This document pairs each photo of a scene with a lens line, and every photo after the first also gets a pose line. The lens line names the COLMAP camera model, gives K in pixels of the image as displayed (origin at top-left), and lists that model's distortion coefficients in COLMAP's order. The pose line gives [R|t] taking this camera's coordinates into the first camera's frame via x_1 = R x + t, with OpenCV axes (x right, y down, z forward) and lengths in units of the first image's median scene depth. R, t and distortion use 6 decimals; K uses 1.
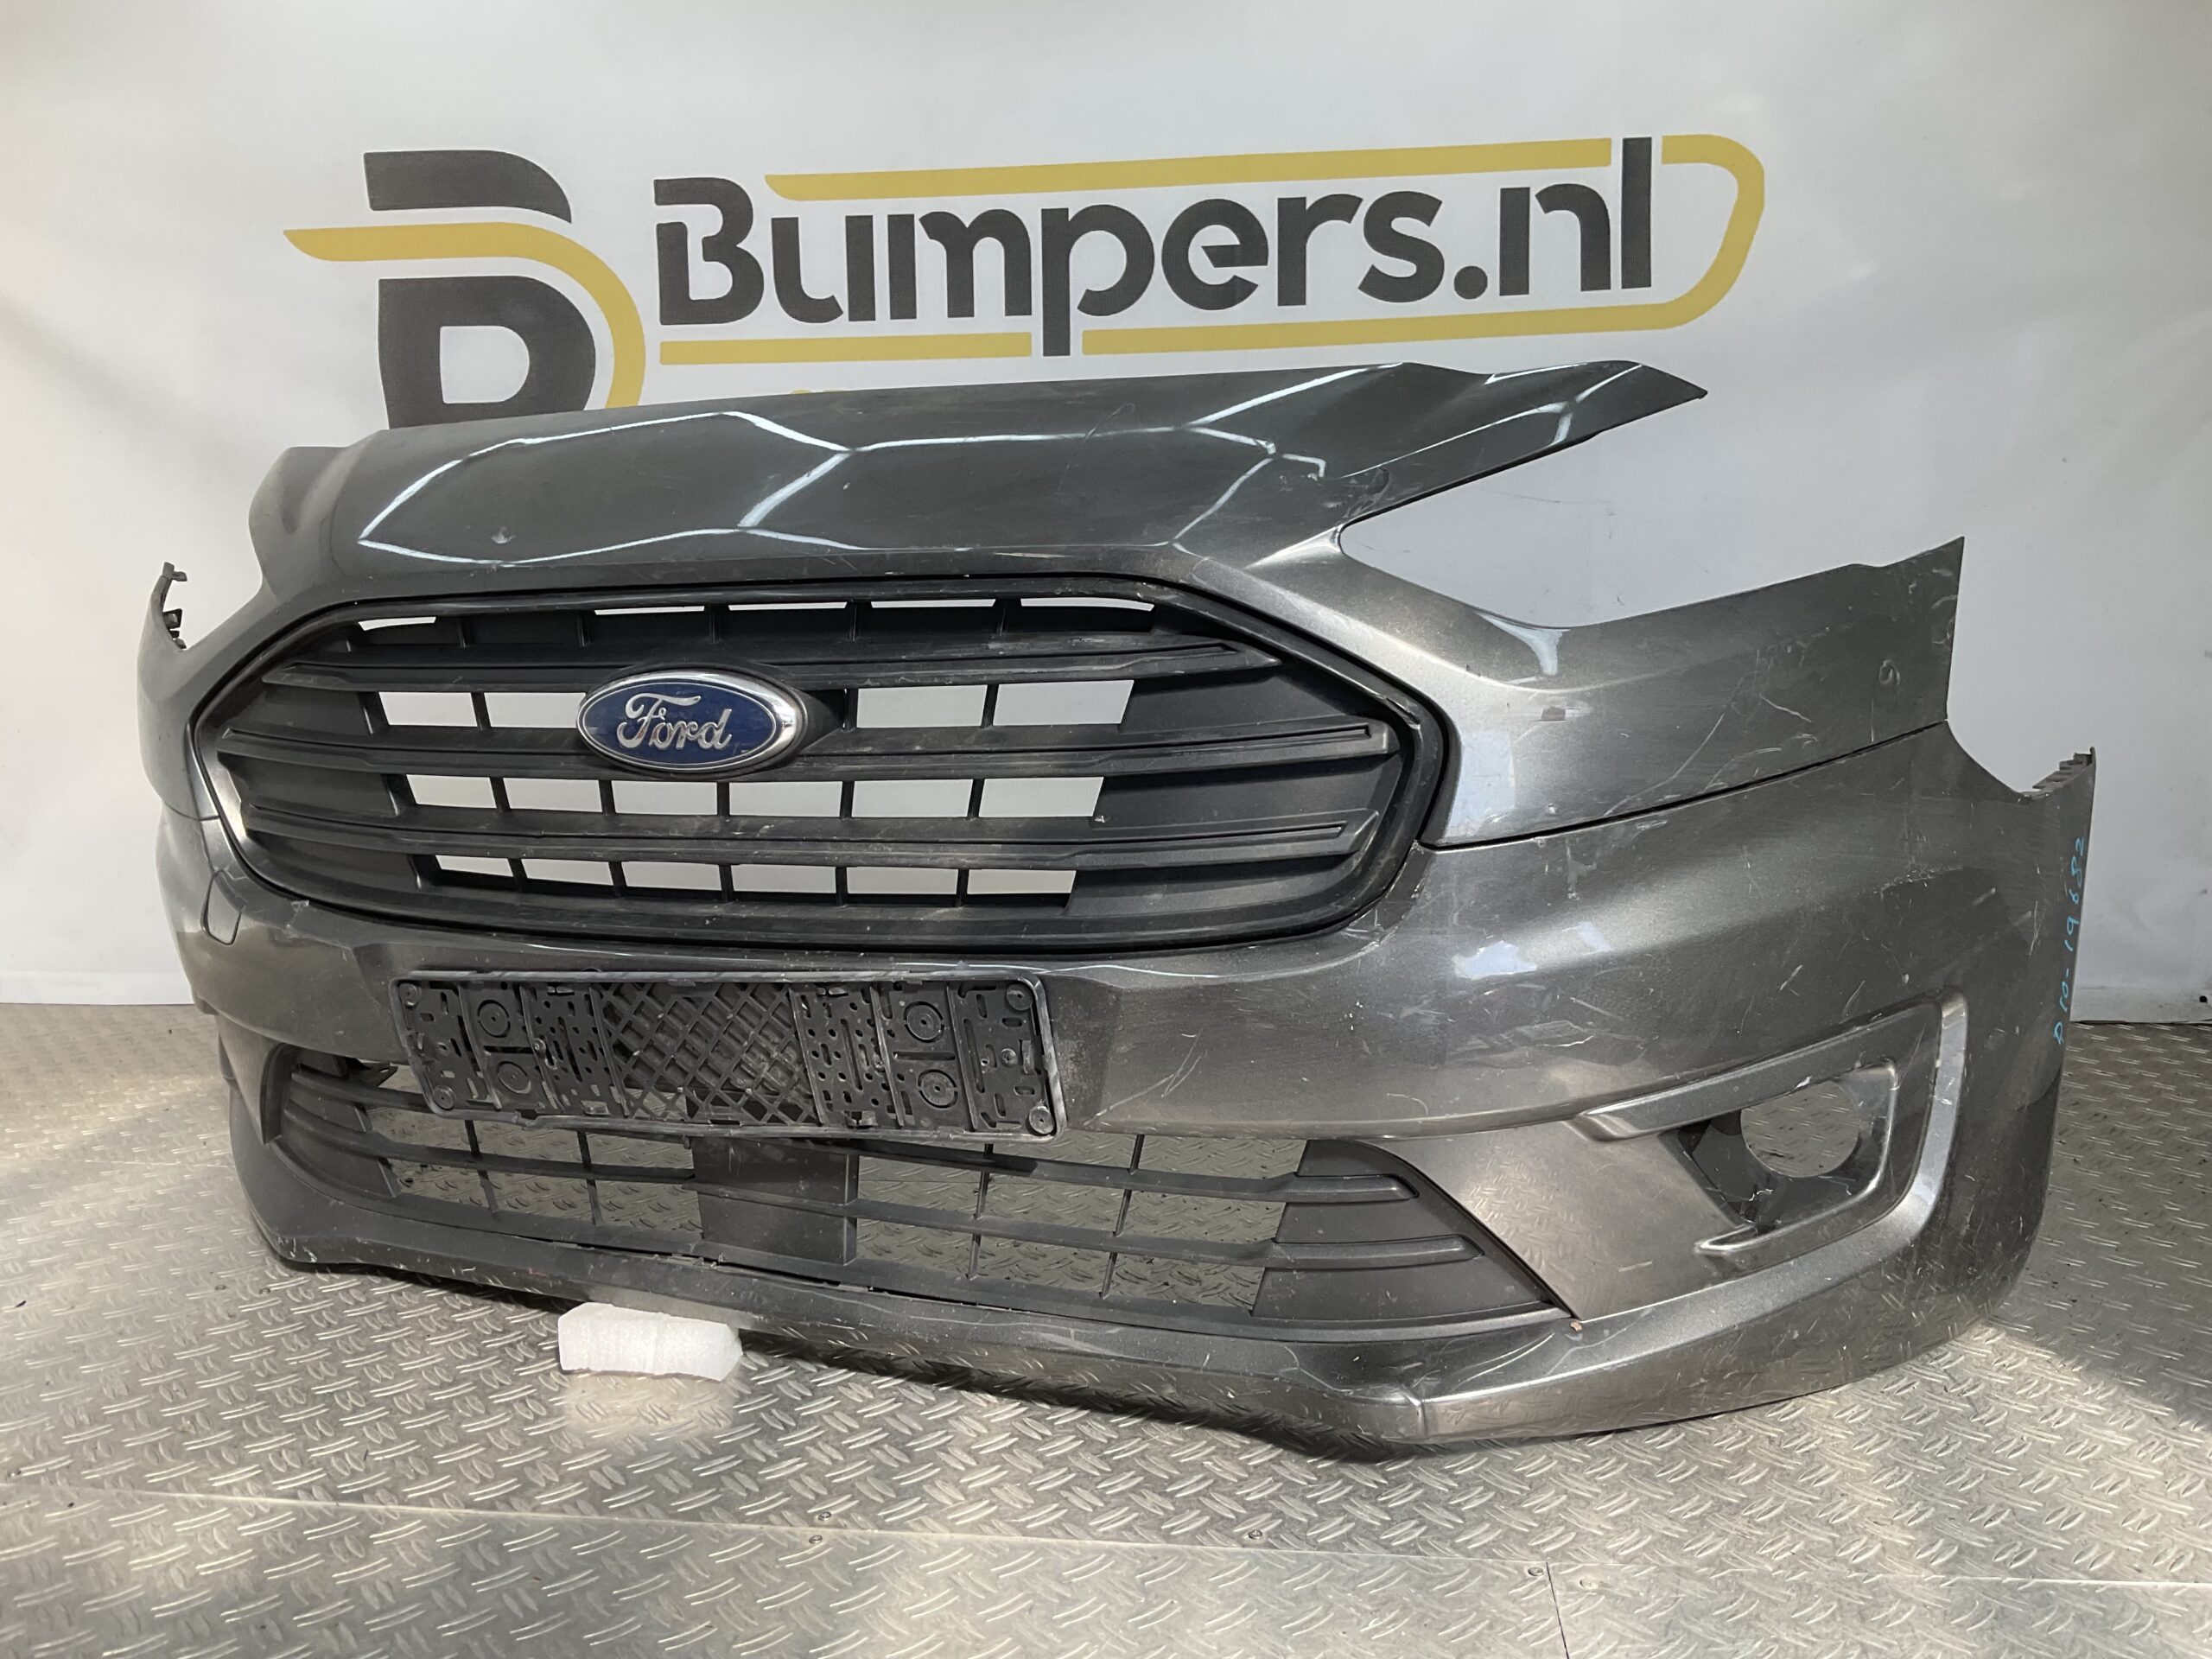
lens RADIAL K [[1849.4, 0, 1093.0], [0, 1849.4, 826.8], [0, 0, 1]] dist [0.127298, -0.265258]
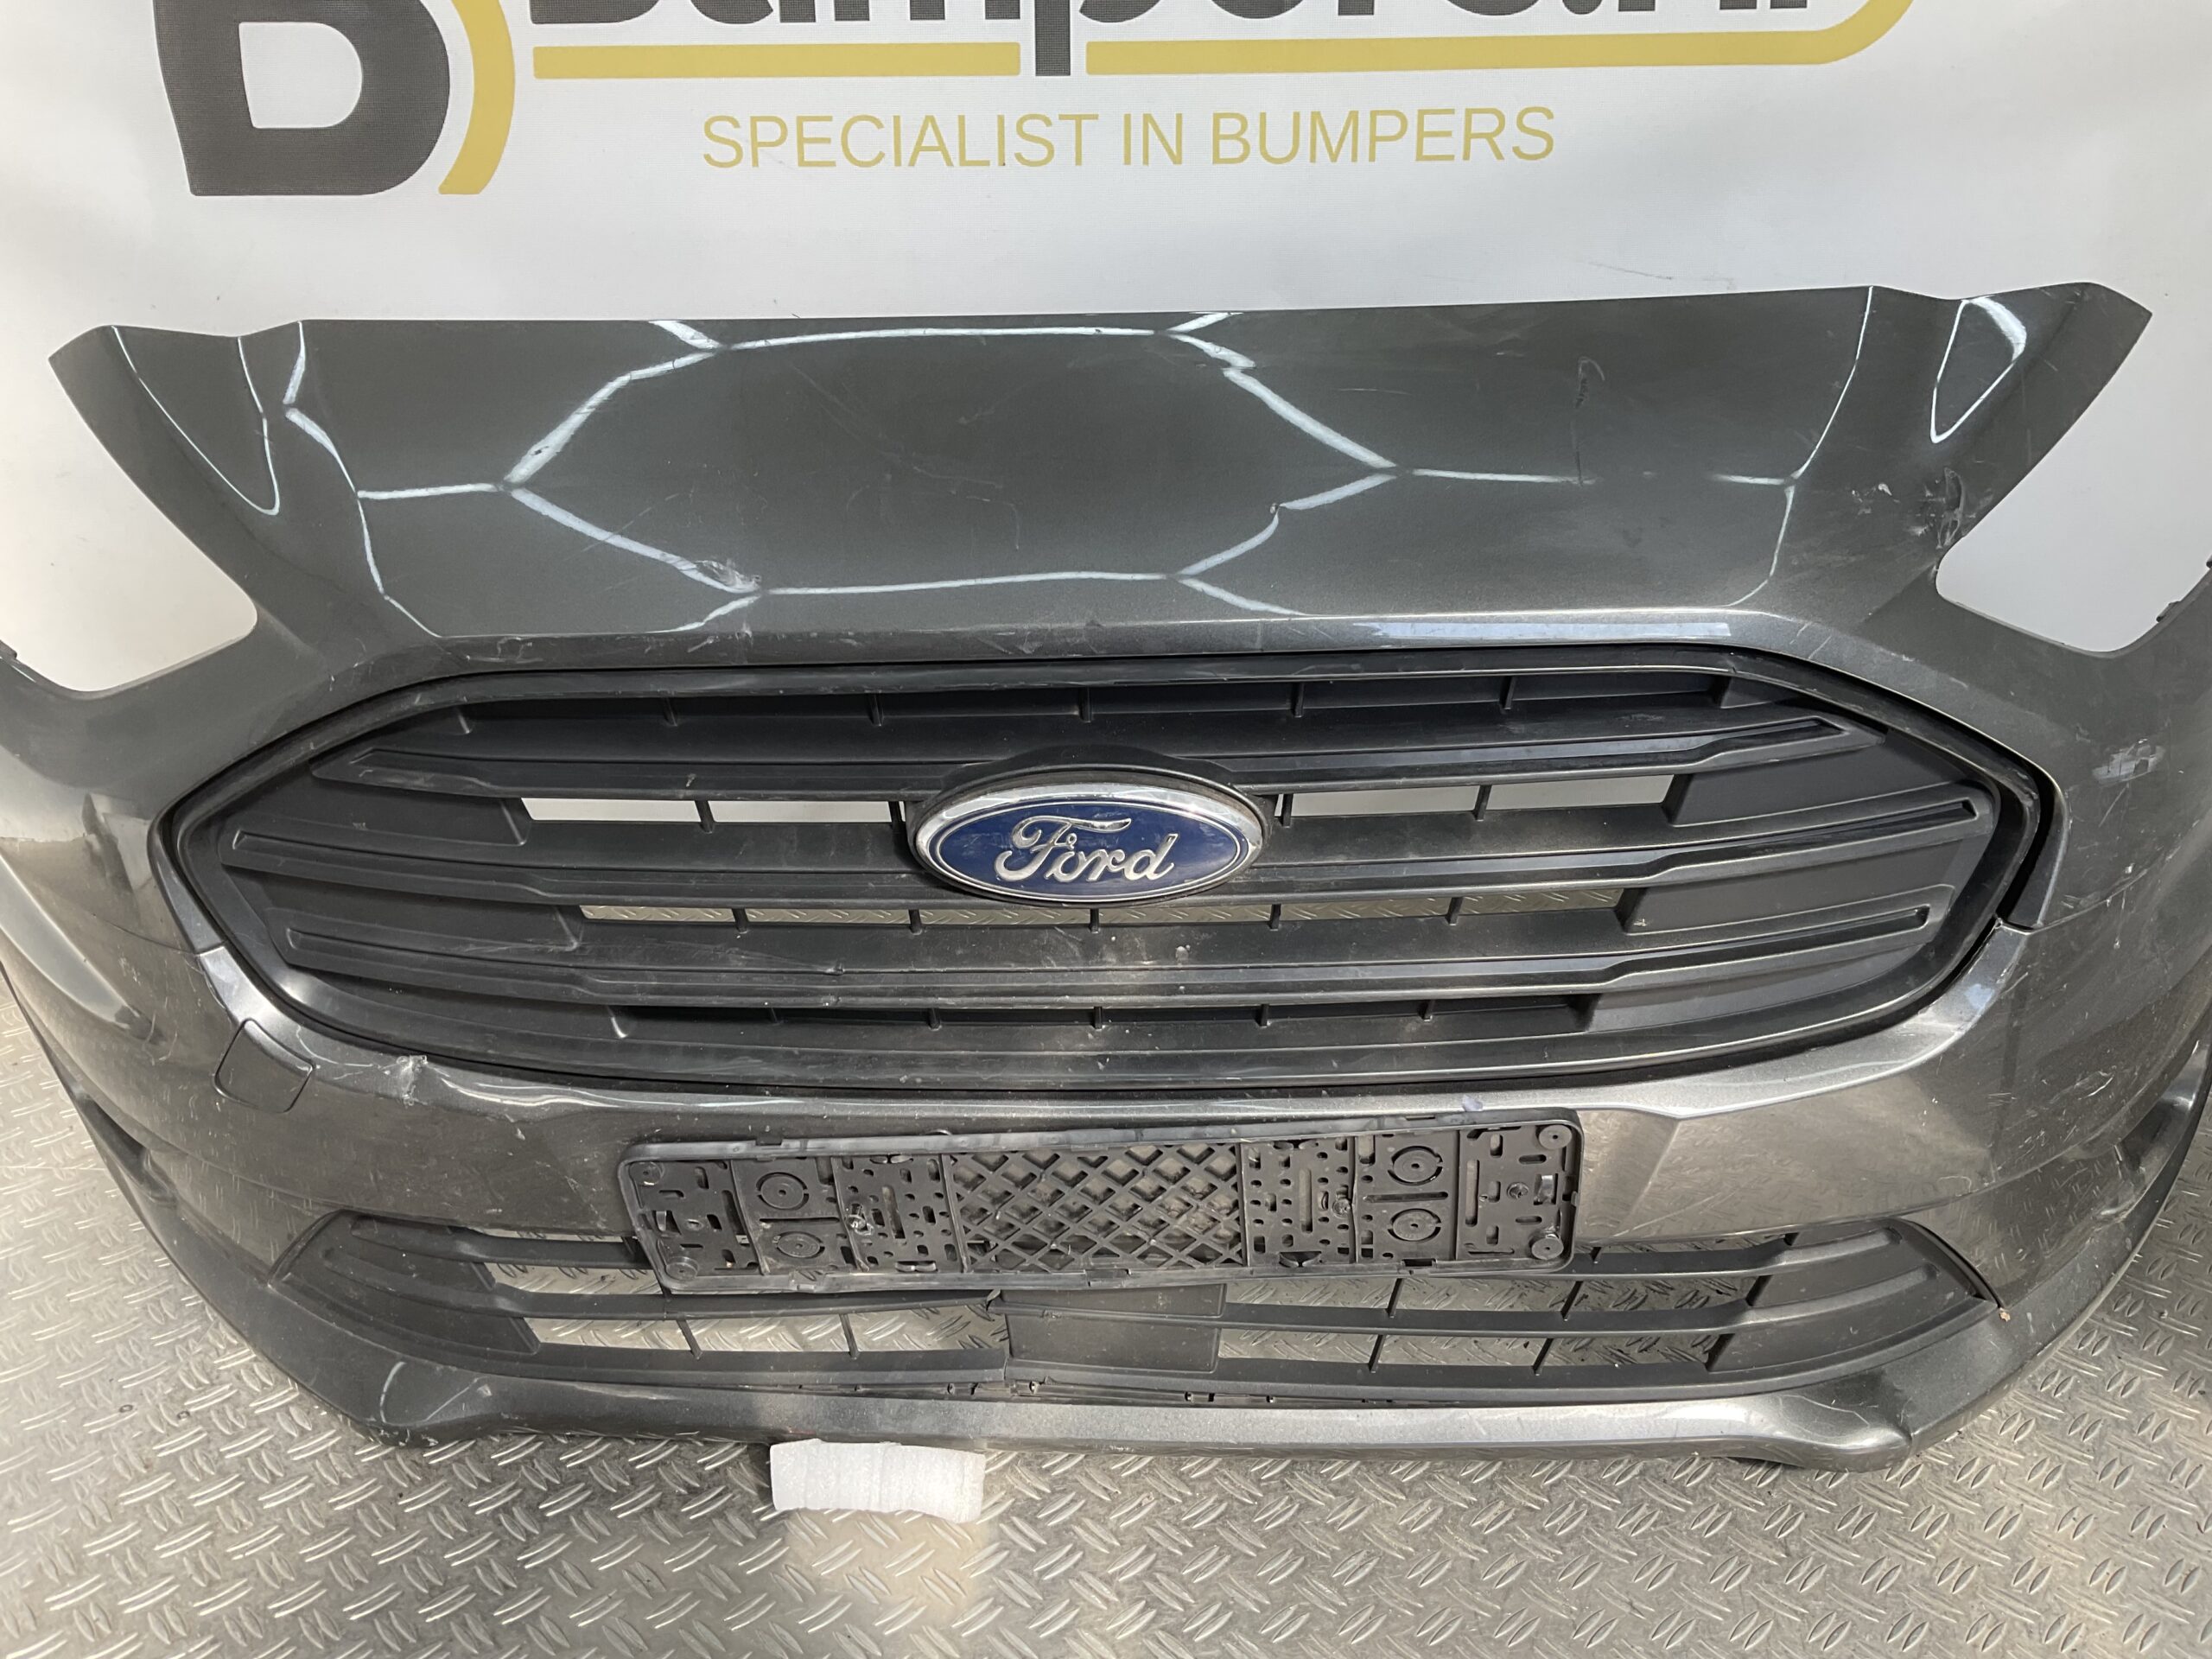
lens RADIAL K [[1845.5, 0, 1099.2], [0, 1845.5, 826.9], [0, 0, 1]] dist [0.088229, -0.159948]
pose [[0.996572, -0.024073, 0.079147, -0.093757], [0.004248, 0.970355, 0.241648, -0.182811], [-0.082618, -0.240483, 0.967131, 0.223004]]
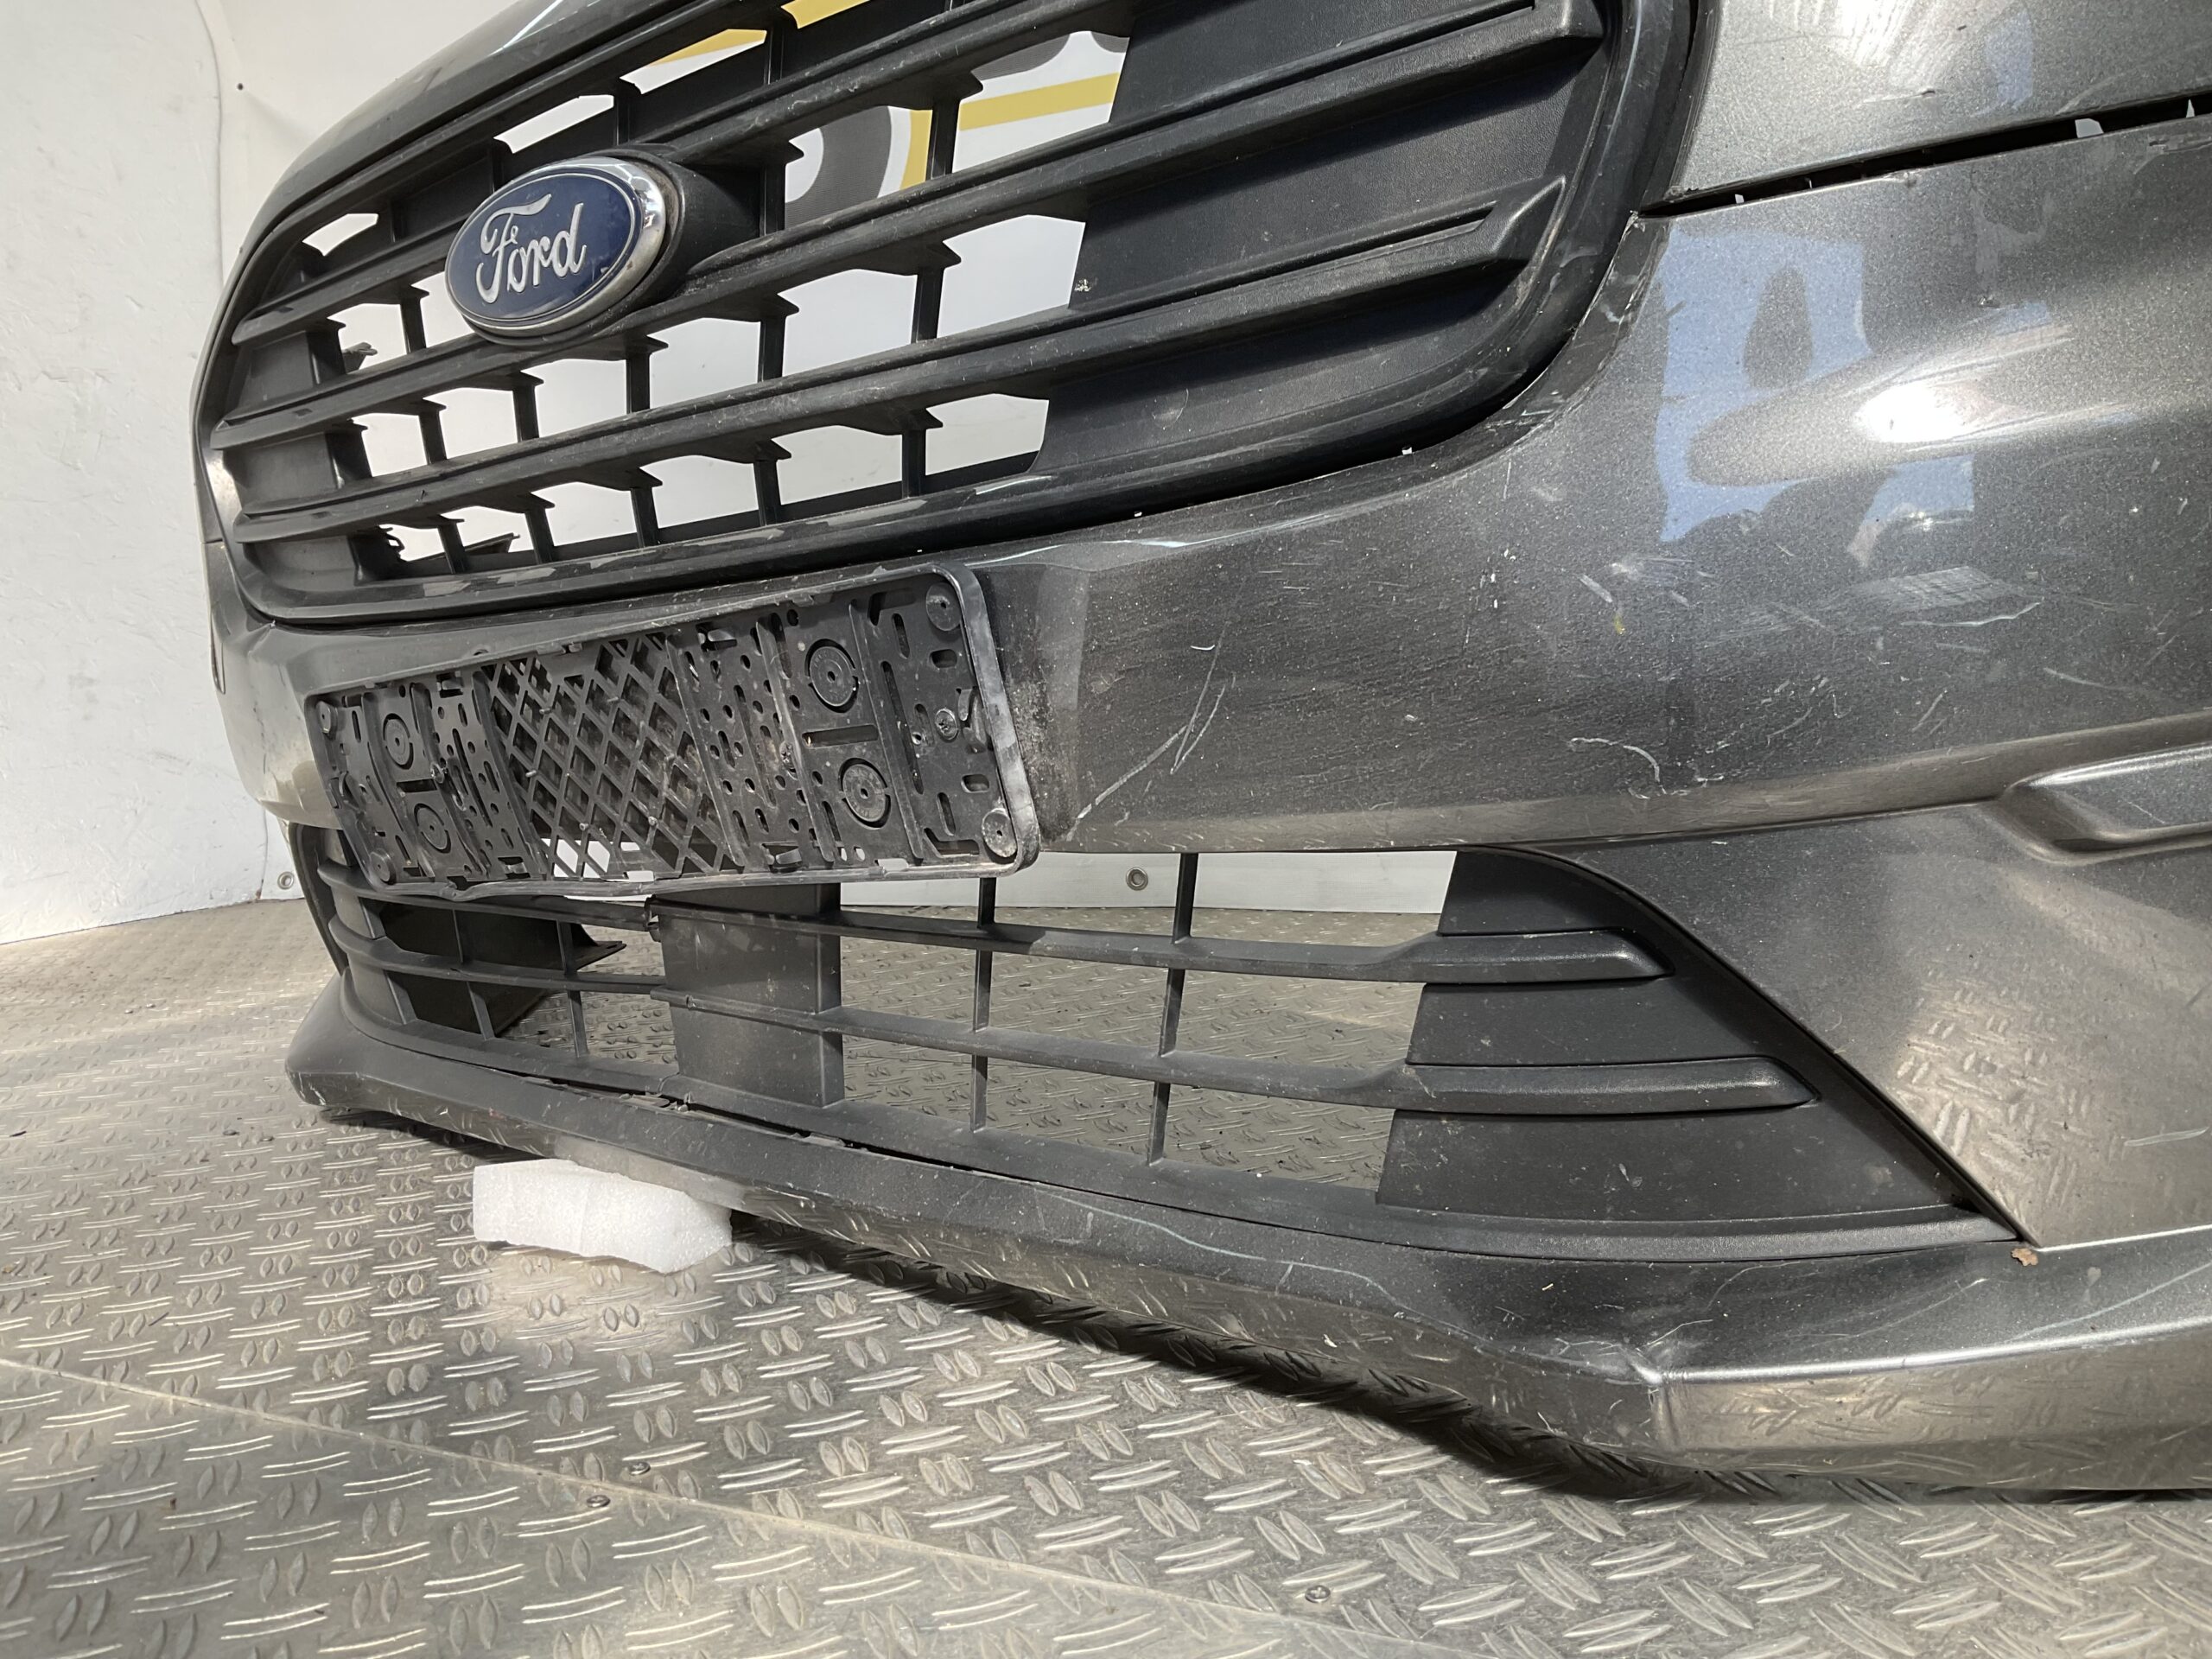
lens RADIAL K [[1833.2, 0, 1092.5], [0, 1833.2, 838.9], [0, 0, 1]] dist [0.108199, -0.222146]
pose [[0.943580, 0.002533, -0.331135, 0.137829], [-0.012558, 0.999525, -0.028138, 0.127781], [0.330906, 0.030709, 0.943164, 0.339077]]
